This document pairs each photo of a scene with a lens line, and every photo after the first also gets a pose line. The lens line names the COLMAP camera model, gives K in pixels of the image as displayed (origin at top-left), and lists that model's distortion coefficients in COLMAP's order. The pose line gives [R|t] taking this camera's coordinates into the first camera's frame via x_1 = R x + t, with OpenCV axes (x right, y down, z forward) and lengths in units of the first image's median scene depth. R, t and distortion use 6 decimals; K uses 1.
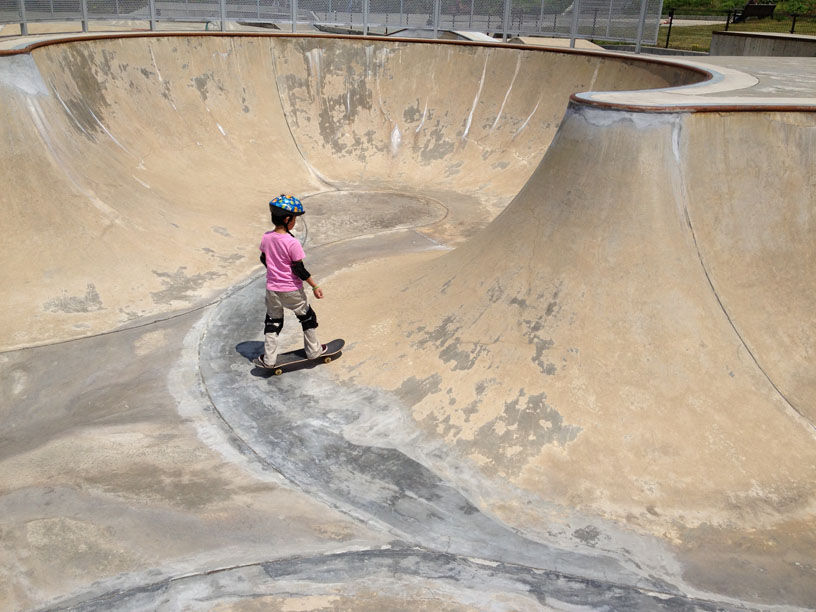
lens RADIAL K [[833.9, 0, 408.0], [0, 833.9, 306.0], [0, 0, 1]] dist [0.146193, -0.349906]
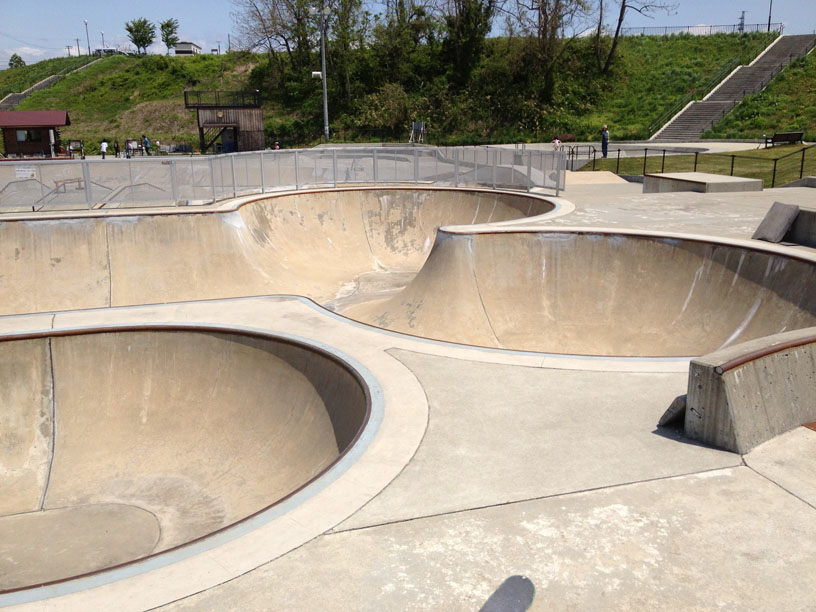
lens RADIAL K [[833.9, 0, 408.0], [0, 833.9, 306.0], [0, 0, 1]] dist [0.146193, -0.349906]
pose [[0.981151, 0.003026, -0.193219, 0.349133], [-0.026294, 0.992669, -0.117969, 0.170214], [0.191446, 0.120826, 0.974038, -0.860930]]
